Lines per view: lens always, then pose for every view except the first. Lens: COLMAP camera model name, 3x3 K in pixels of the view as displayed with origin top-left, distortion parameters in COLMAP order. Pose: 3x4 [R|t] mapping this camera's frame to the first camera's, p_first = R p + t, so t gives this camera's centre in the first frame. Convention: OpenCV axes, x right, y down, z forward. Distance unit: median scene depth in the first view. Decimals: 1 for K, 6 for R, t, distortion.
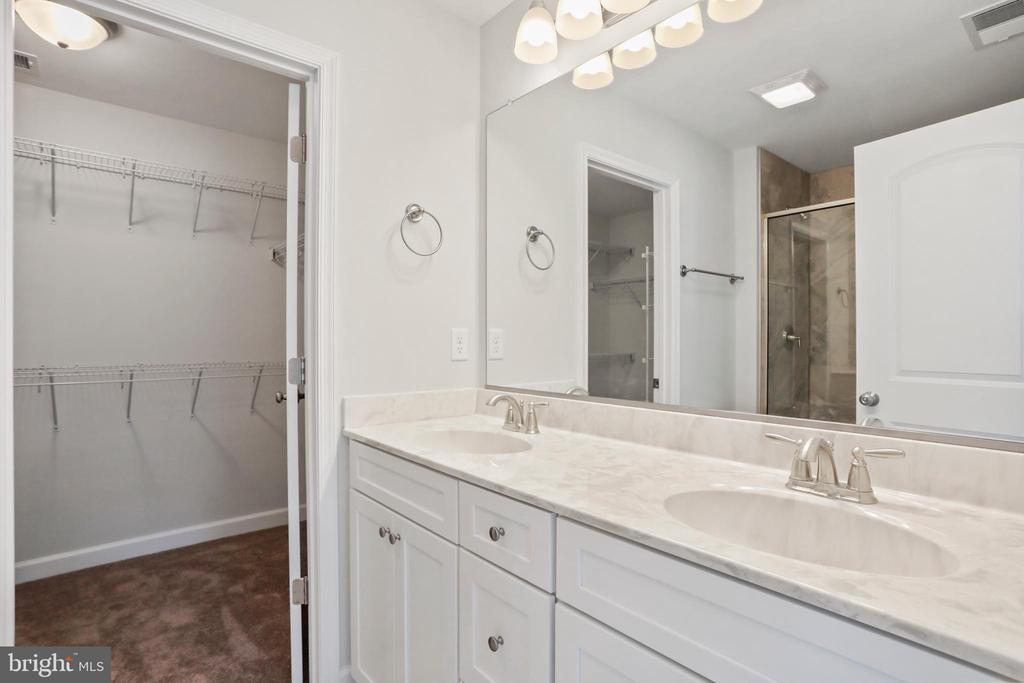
lens RADIAL K [[513.4, 0, 512.0], [0, 513.4, 341.5], [0, 0, 1]] dist [-0.021061, 0.000009]
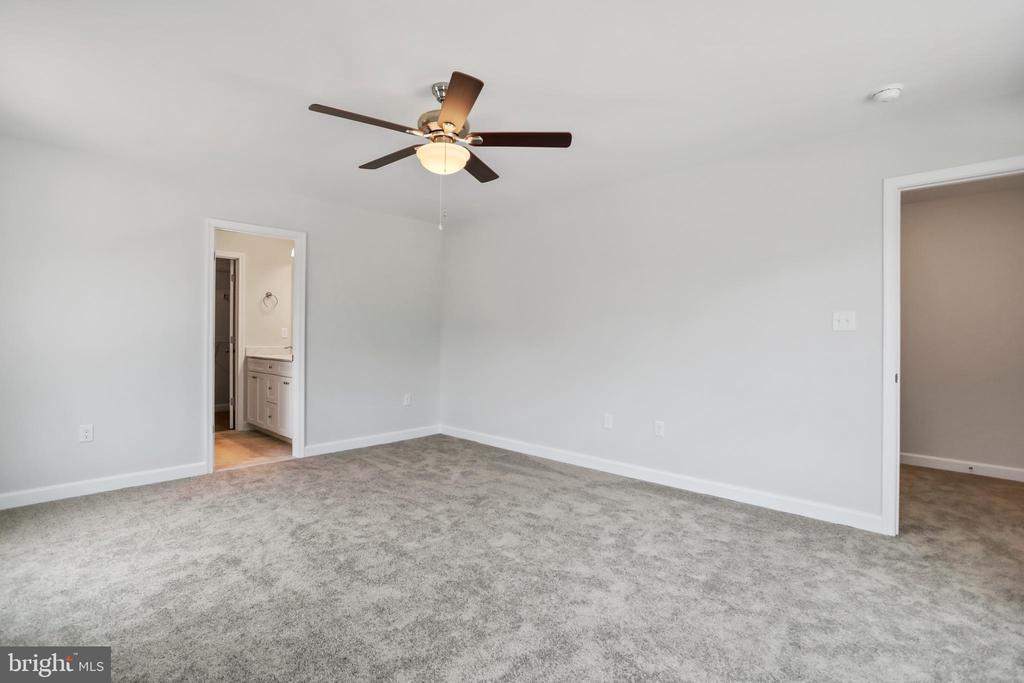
lens RADIAL K [[513.4, 0, 512.0], [0, 513.4, 341.5], [0, 0, 1]] dist [-0.021061, 0.000009]
pose [[0.995856, 0.003718, 0.090869, 1.222212], [-0.004322, 0.999970, 0.006450, 0.034875], [-0.090843, -0.006816, 0.995842, -2.786072]]
